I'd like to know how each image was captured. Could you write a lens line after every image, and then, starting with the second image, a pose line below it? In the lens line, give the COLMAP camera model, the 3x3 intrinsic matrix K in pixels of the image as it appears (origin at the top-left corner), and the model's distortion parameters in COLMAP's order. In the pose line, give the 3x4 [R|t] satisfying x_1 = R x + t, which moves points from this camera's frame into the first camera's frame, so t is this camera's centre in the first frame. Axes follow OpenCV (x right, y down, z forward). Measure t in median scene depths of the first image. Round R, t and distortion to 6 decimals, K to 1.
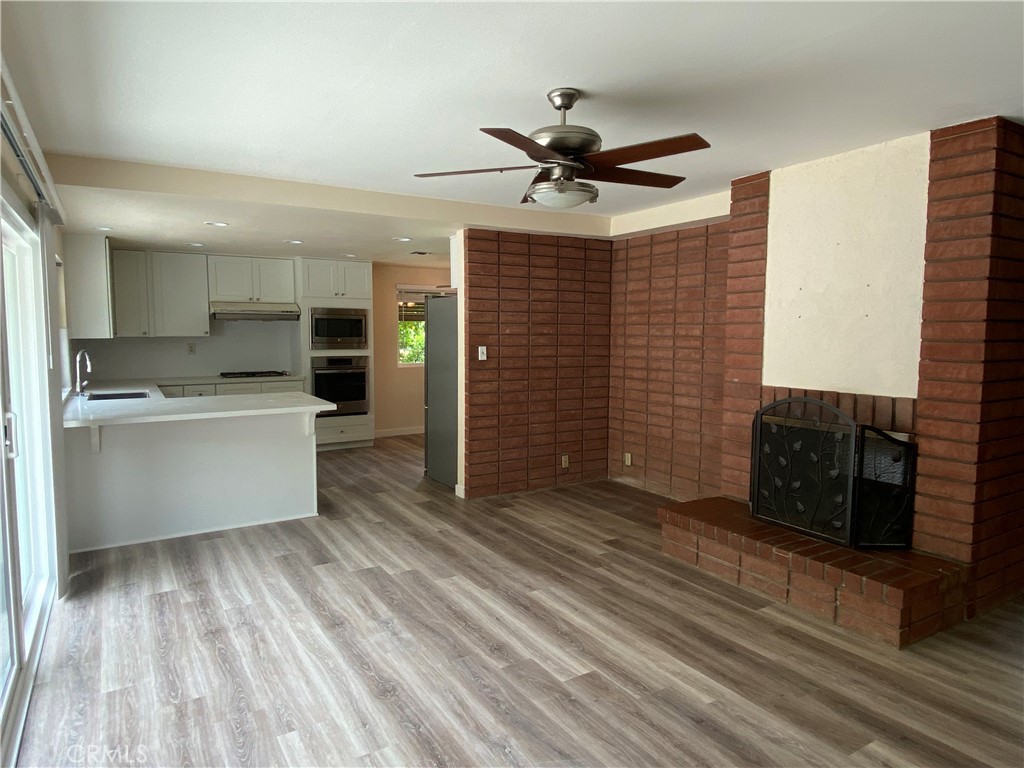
lens RADIAL K [[628.2, 0, 500.6], [0, 628.2, 383.0], [0, 0, 1]] dist [0.034102, -0.003872]
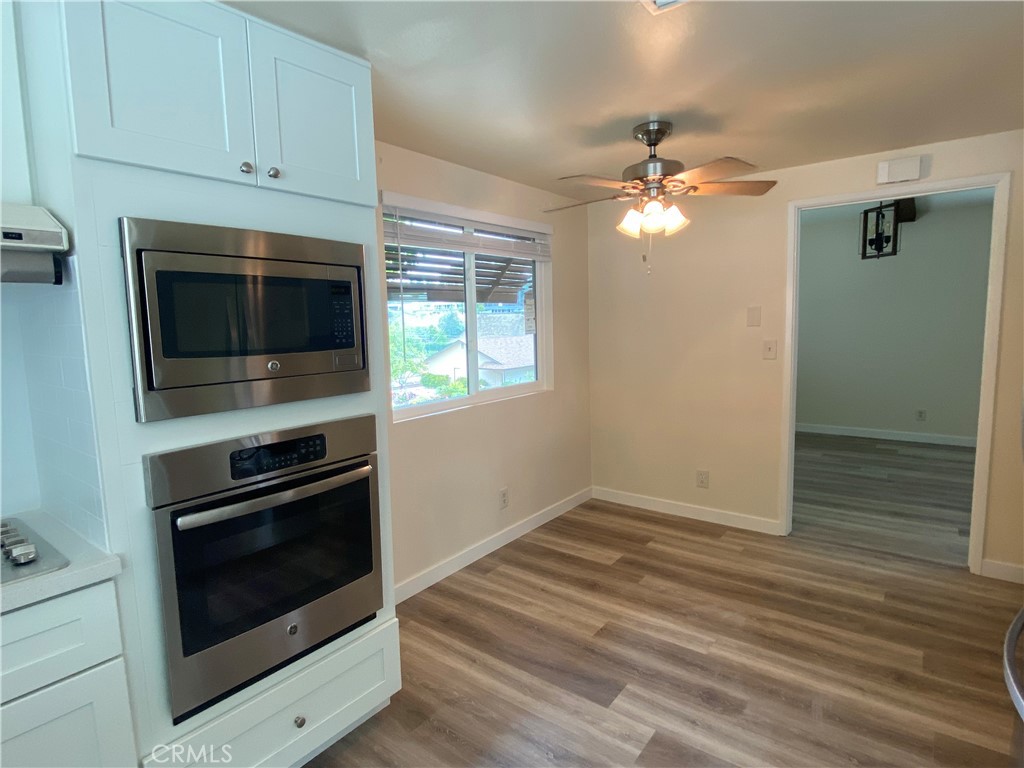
lens RADIAL K [[555.2, 0, 502.9], [0, 555.2, 382.9], [0, 0, 1]] dist [0.032680, -0.038751]
pose [[0.934312, -0.062667, 0.350905, -0.503556], [0.054990, 0.997980, 0.031810, -0.129397], [-0.352190, -0.010424, 0.935870, 1.558413]]
